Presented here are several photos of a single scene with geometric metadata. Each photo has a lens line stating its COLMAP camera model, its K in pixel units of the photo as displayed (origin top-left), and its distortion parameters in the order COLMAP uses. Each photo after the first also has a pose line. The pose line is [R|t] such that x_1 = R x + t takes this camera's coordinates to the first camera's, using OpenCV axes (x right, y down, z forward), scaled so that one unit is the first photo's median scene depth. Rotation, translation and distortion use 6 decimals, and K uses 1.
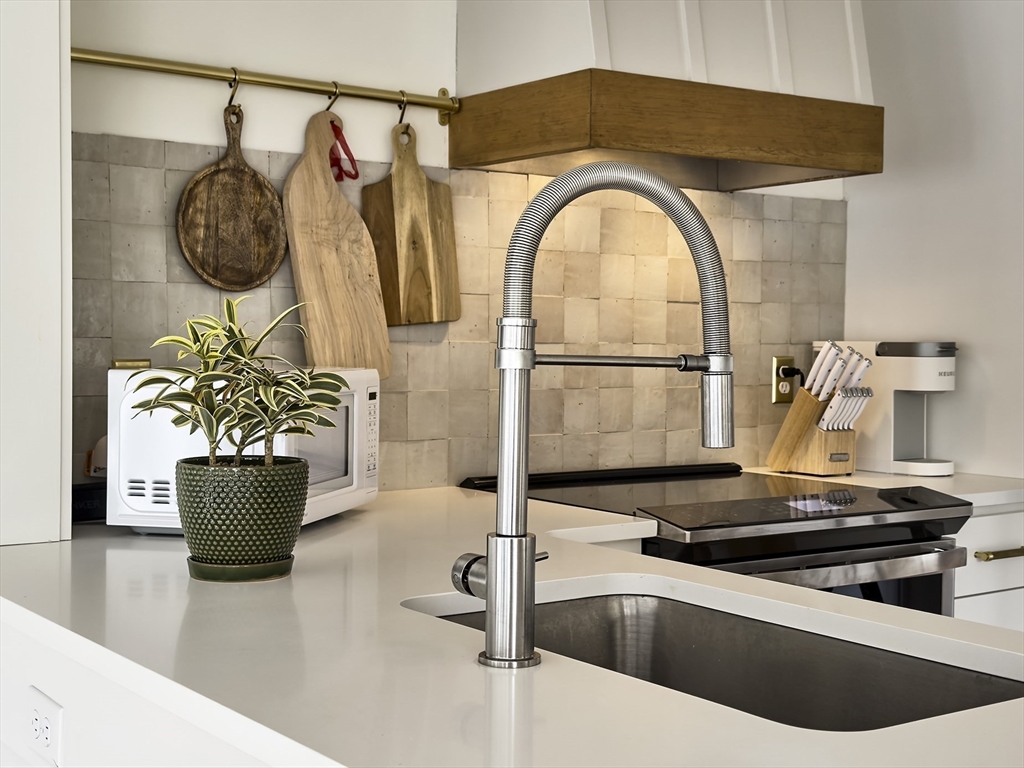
lens RADIAL K [[1395.6, 0, 512.0], [0, 1395.6, 384.0], [0, 0, 1]] dist [0.162091, 0.012163]
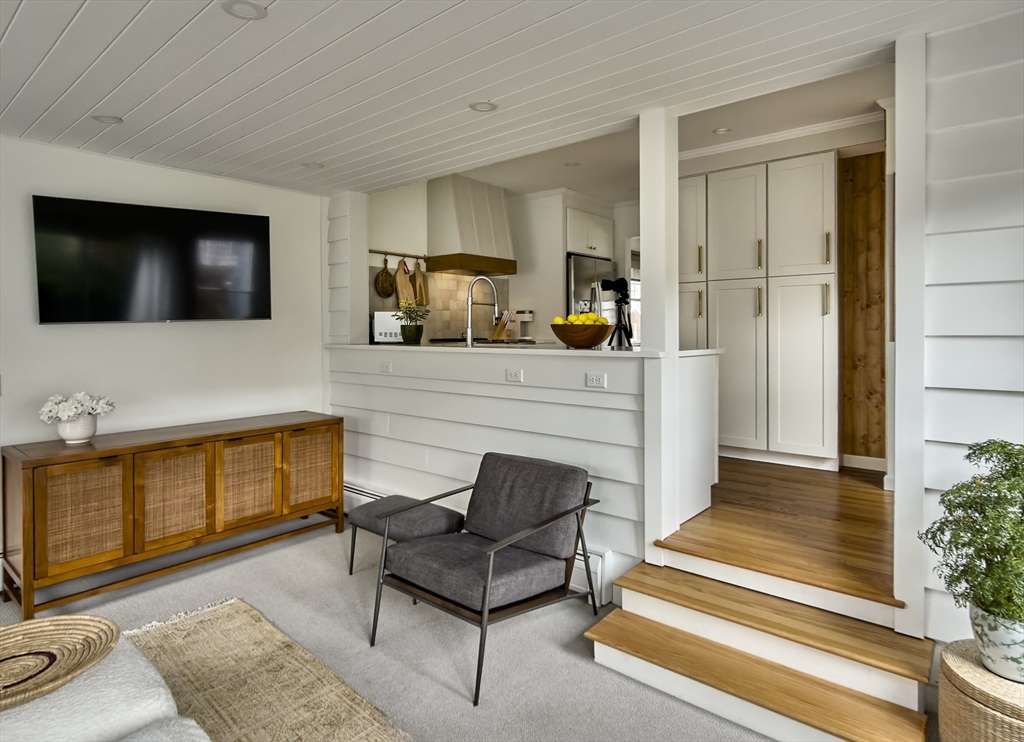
lens RADIAL K [[640.6, 0, 512.1], [0, 640.6, 339.8], [0, 0, 1]] dist [-0.000517, 0.000701]
pose [[0.966568, -0.014834, 0.255982, -0.318378], [0.022006, 0.999441, -0.025175, 0.129653], [-0.255465, 0.029966, 0.966354, -1.106361]]
